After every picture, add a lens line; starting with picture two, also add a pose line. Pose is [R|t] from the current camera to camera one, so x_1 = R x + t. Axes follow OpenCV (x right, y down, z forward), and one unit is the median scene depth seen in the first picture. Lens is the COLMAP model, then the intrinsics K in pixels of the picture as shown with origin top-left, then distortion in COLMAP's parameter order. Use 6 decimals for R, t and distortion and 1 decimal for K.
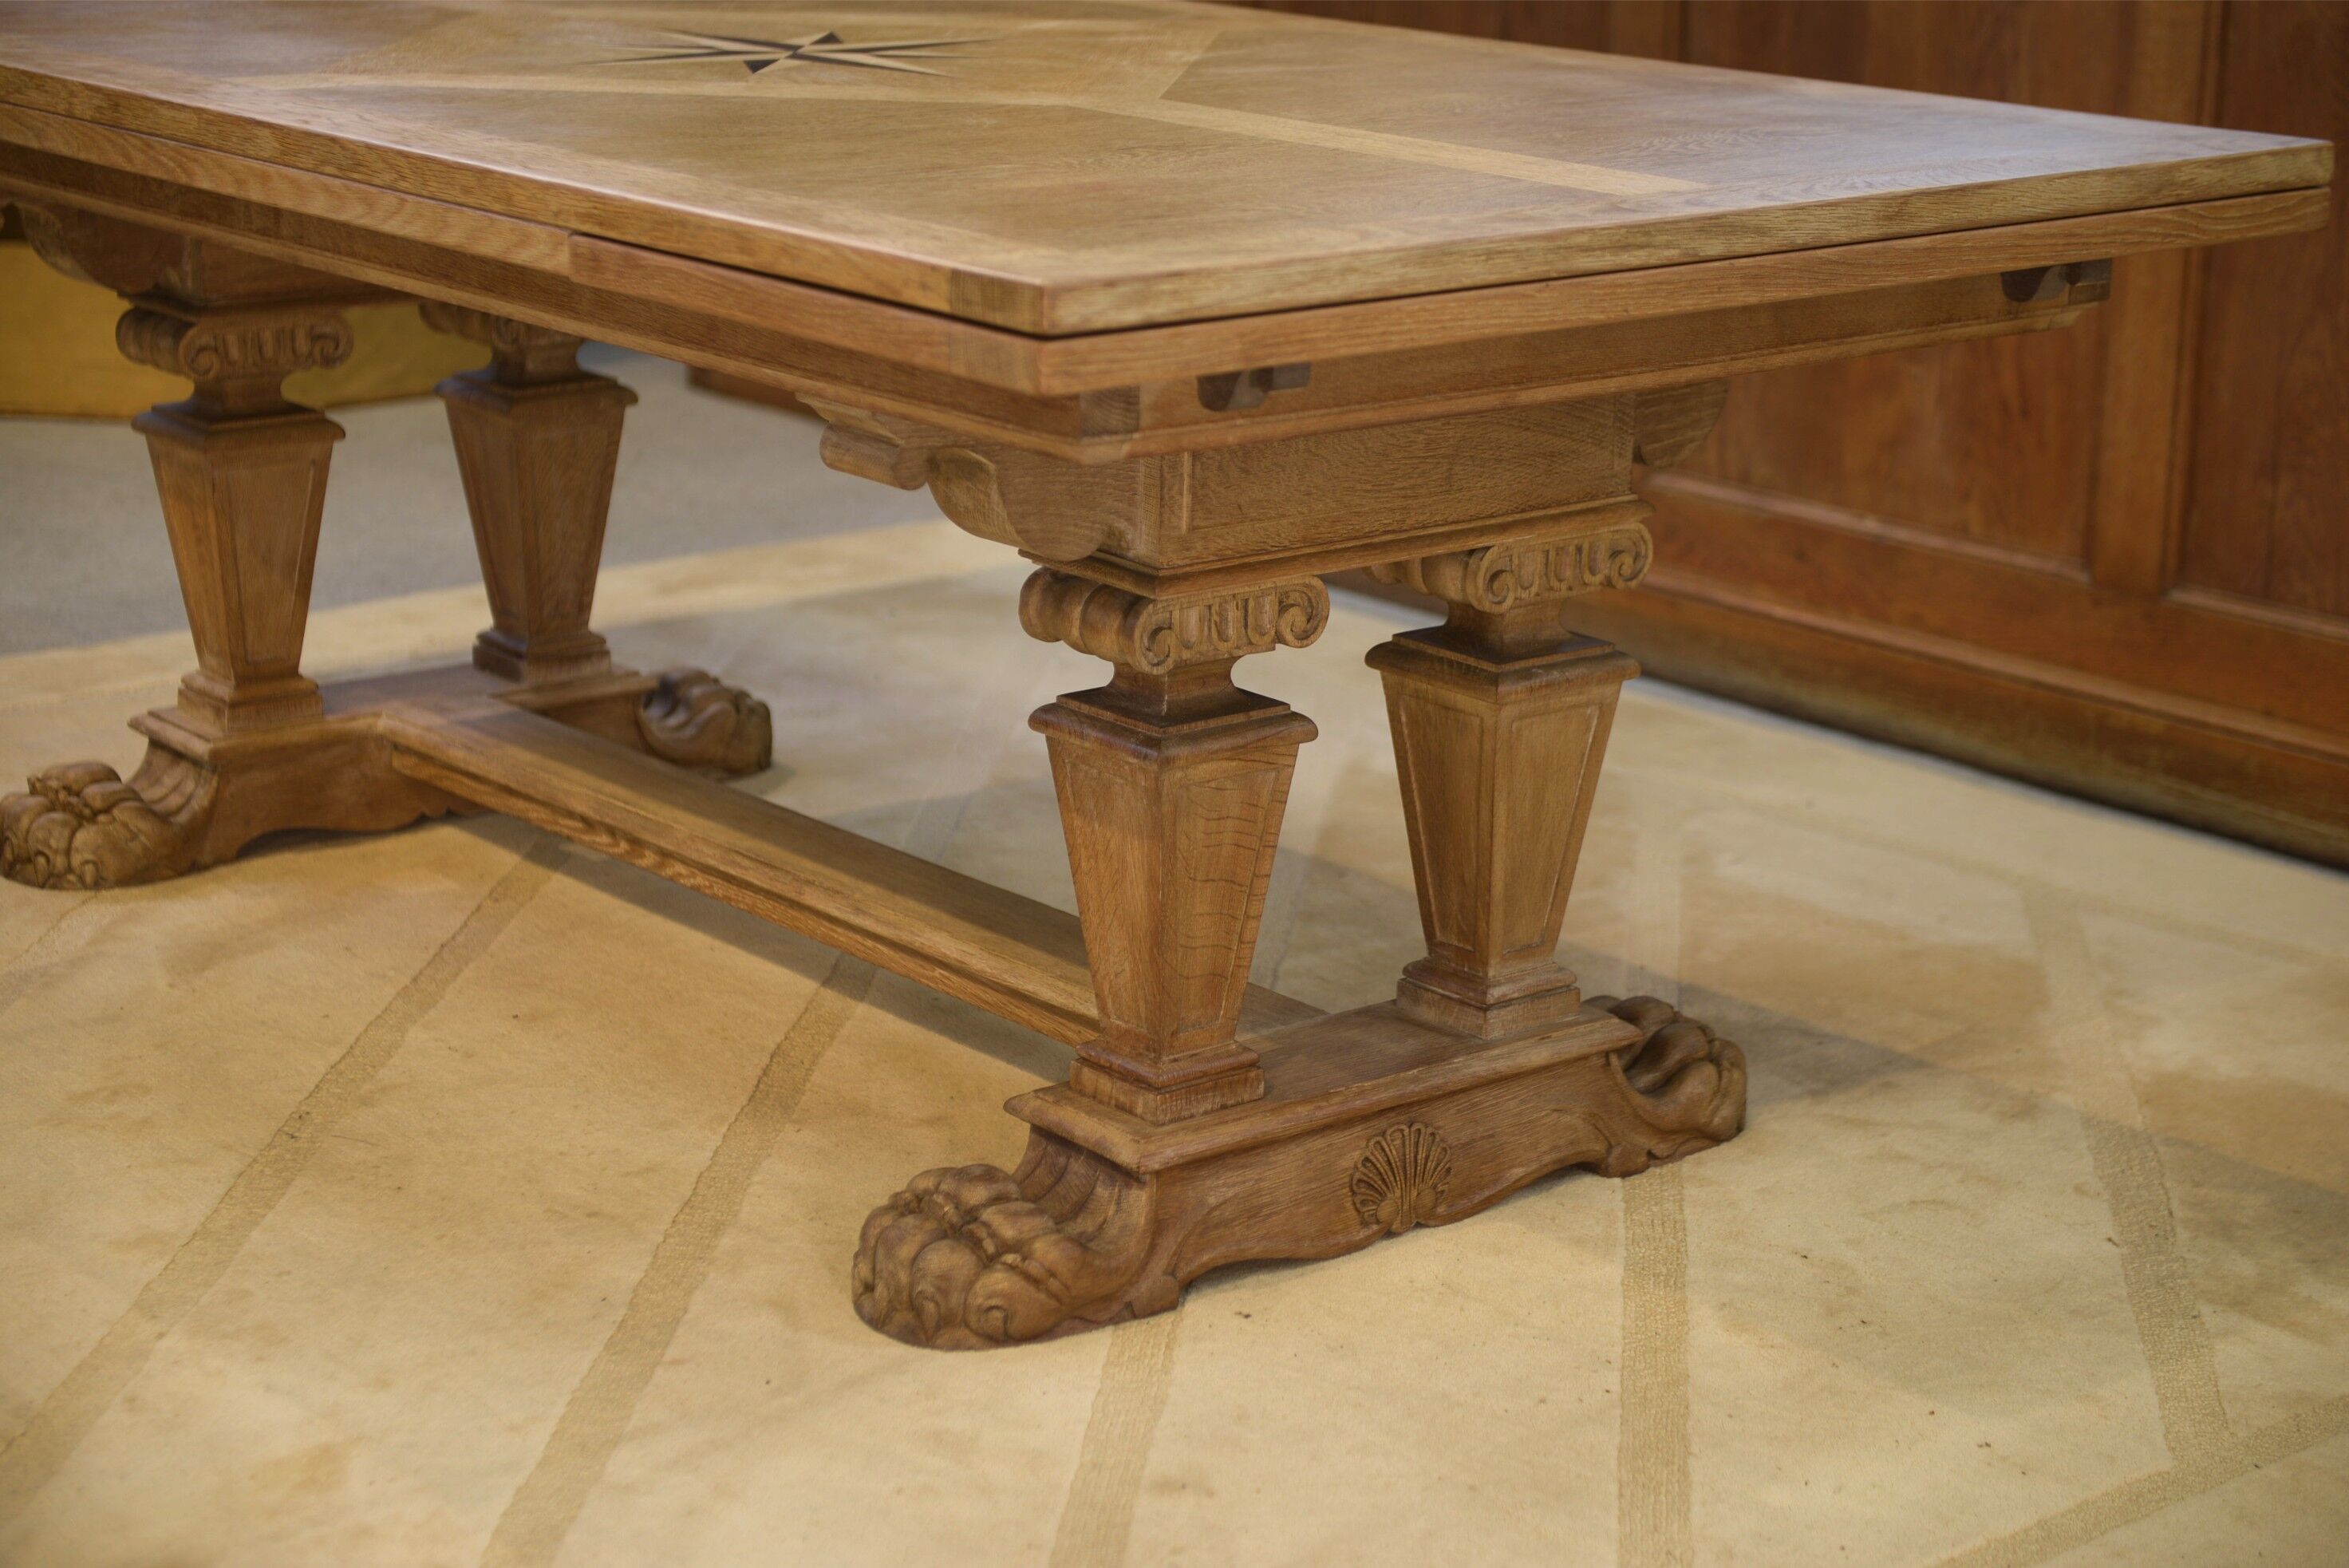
lens RADIAL K [[4476.1, 0, 1186.3], [0, 4476.1, 796.1], [0, 0, 1]] dist [0.096433, 0.000000]
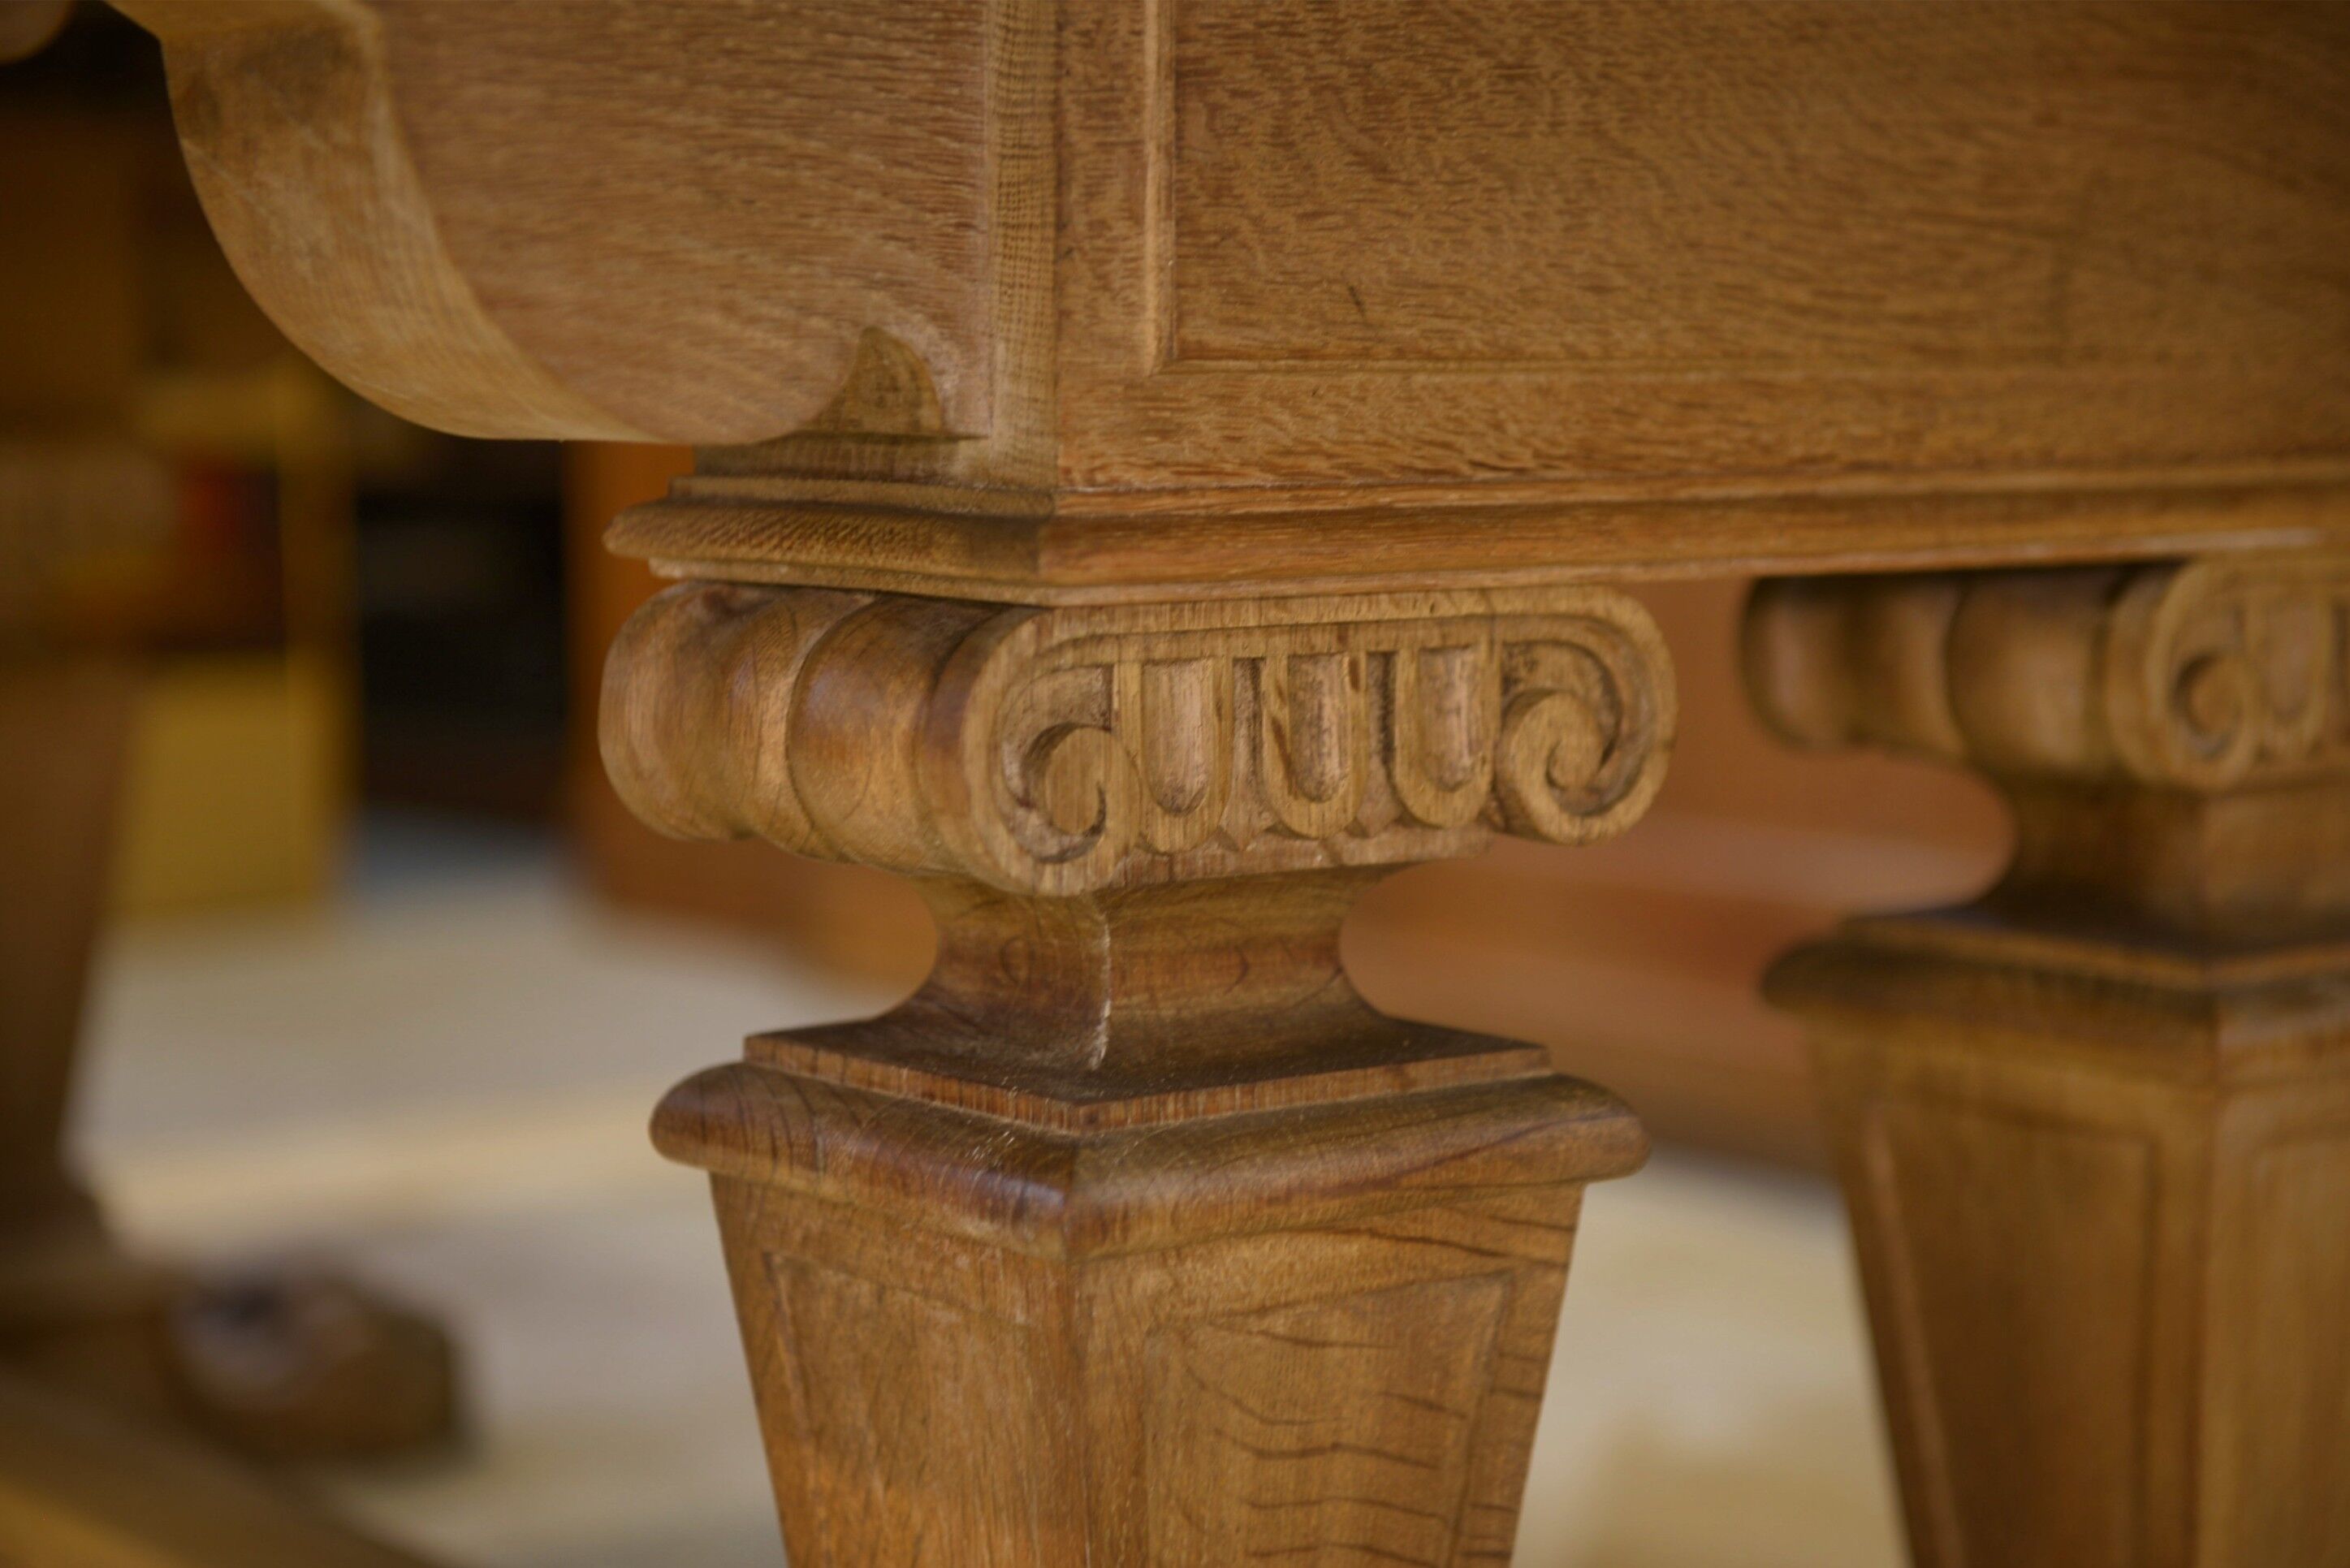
lens RADIAL K [[4477.8, 0, 1166.9], [0, 4477.8, 791.0], [0, 0, 1]] dist [0.096433, 0.000000]
pose [[0.999039, -0.016462, -0.040632, 0.010746], [0.009229, 0.985026, -0.172160, 0.012531], [0.042857, 0.171619, 0.984231, 0.713756]]
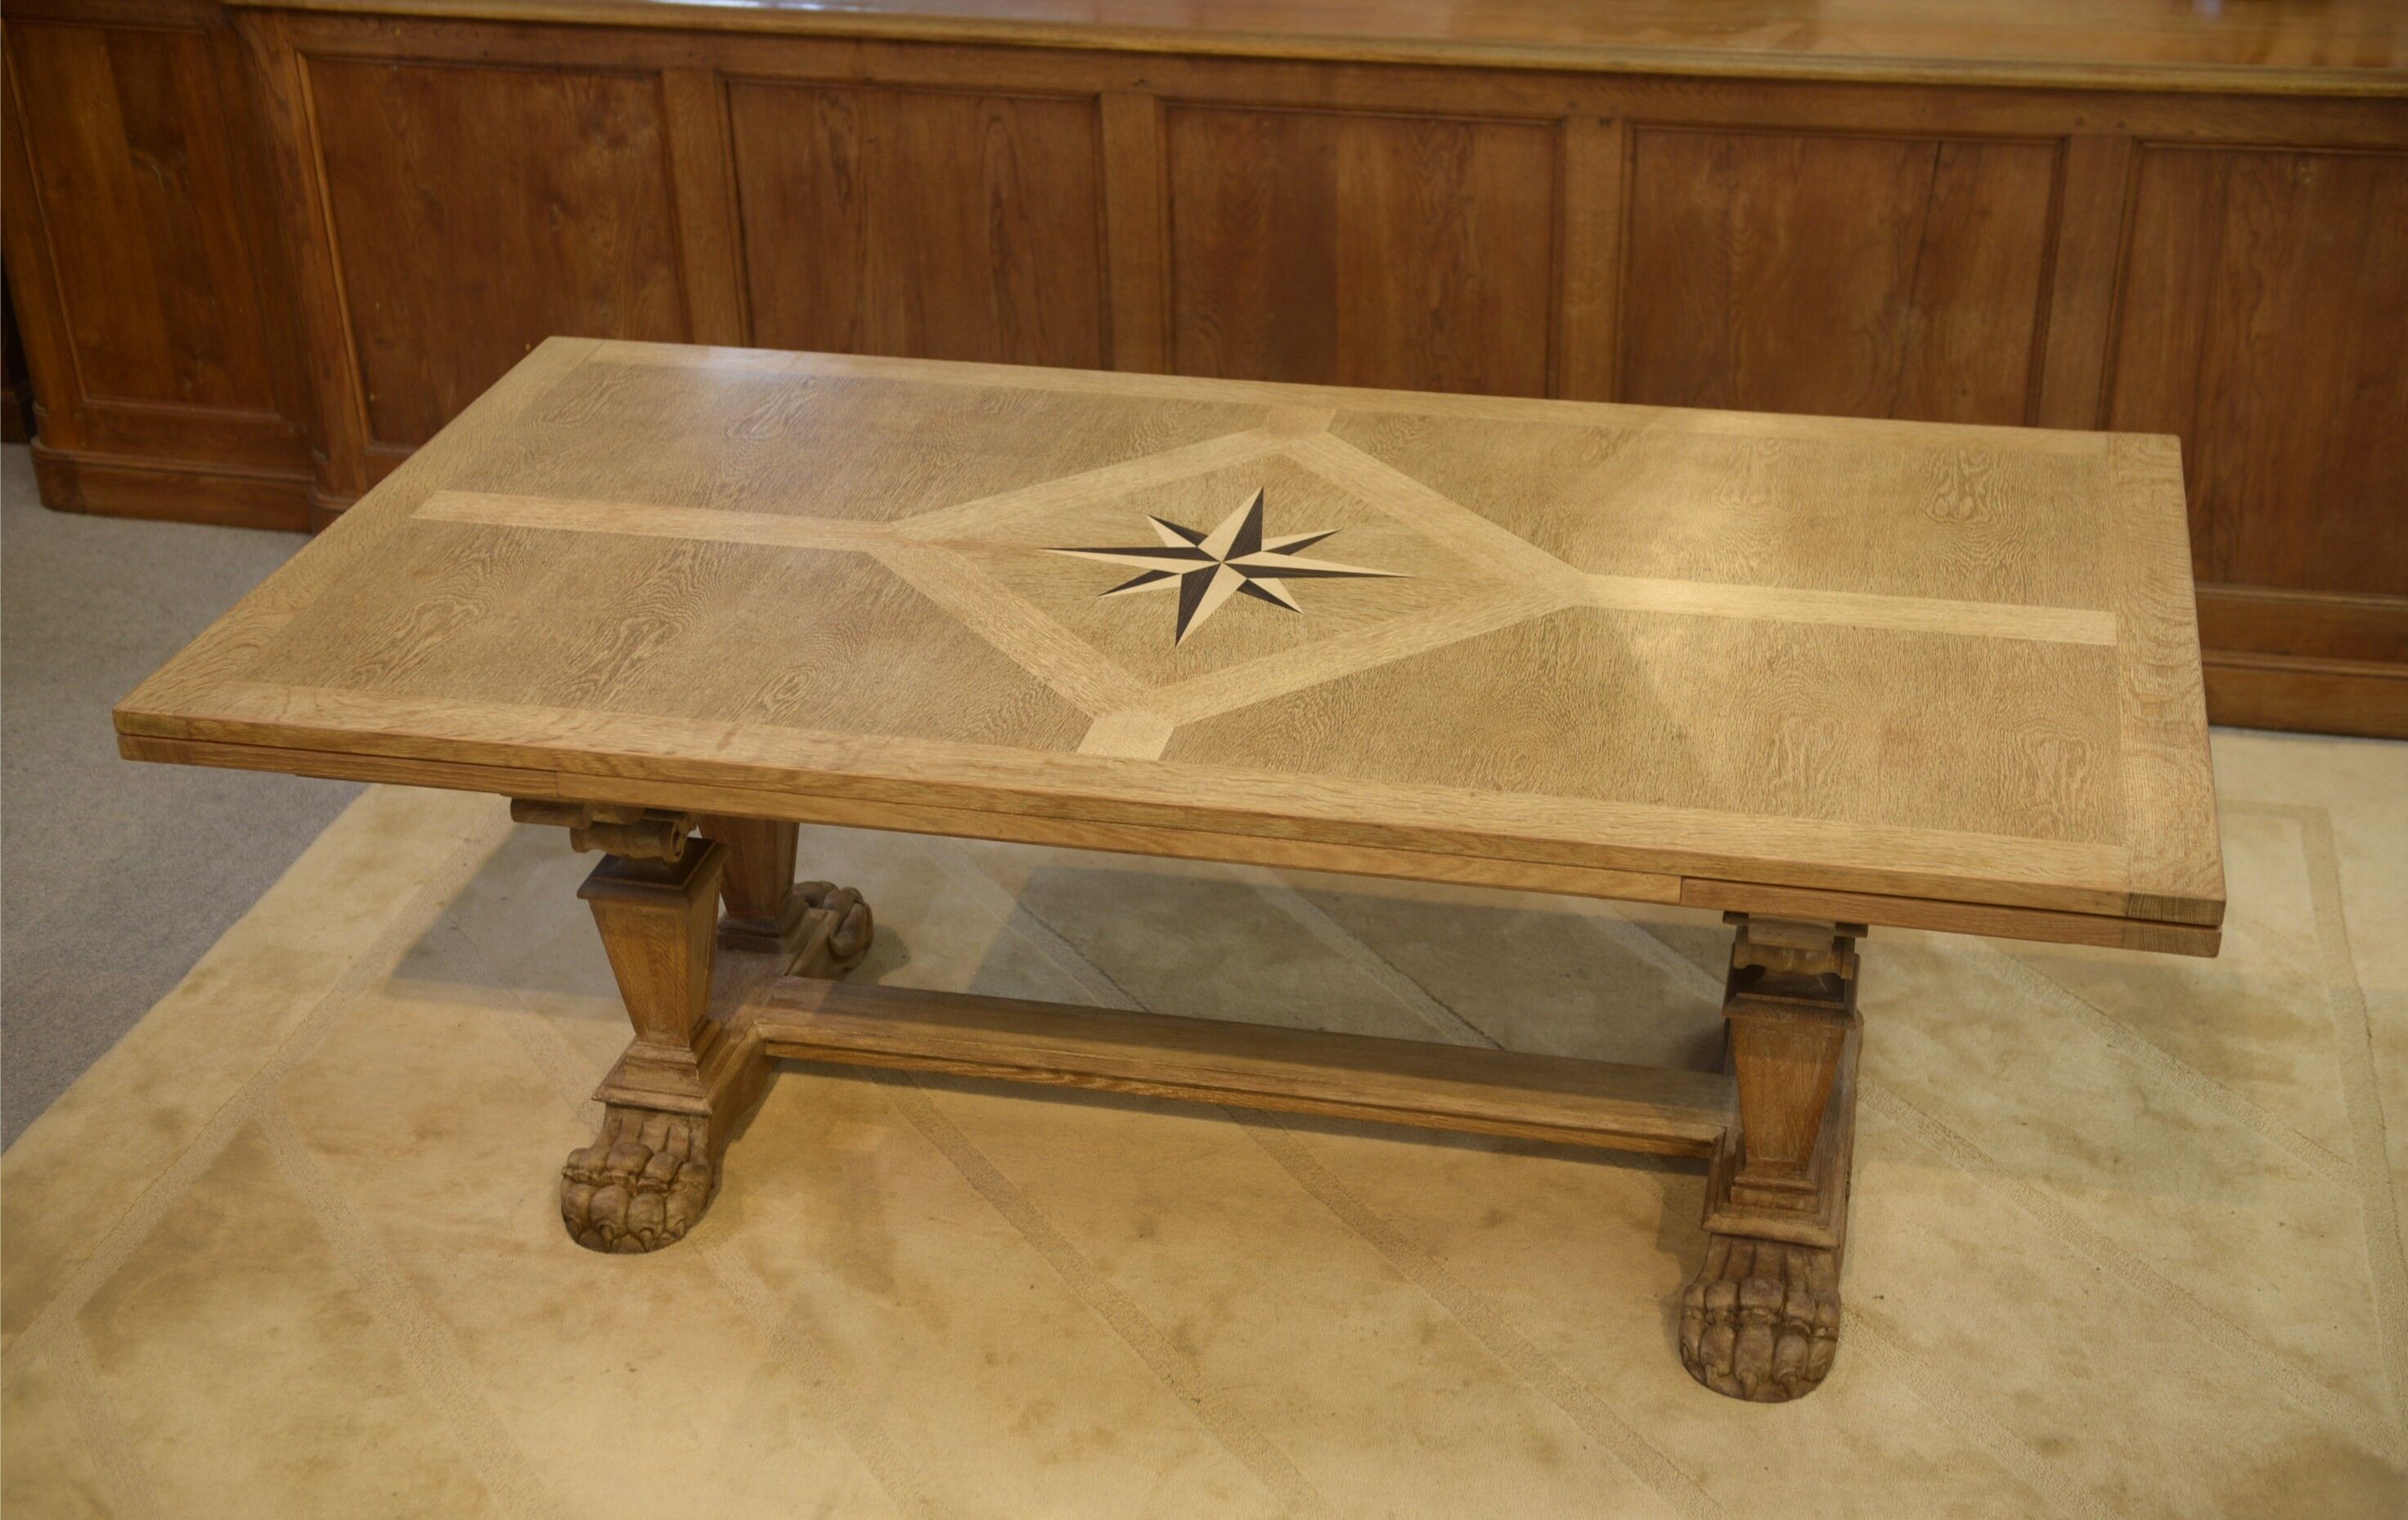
lens RADIAL K [[3164.8, 0, 1209.7], [0, 3164.8, 800.1], [0, 0, 1]] dist [0.117663, 0.000000]
pose [[0.787626, -0.320831, 0.526034, -0.751753], [0.191089, 0.938835, 0.286485, -0.447987], [-0.585773, -0.125123, 0.800759, 0.215253]]
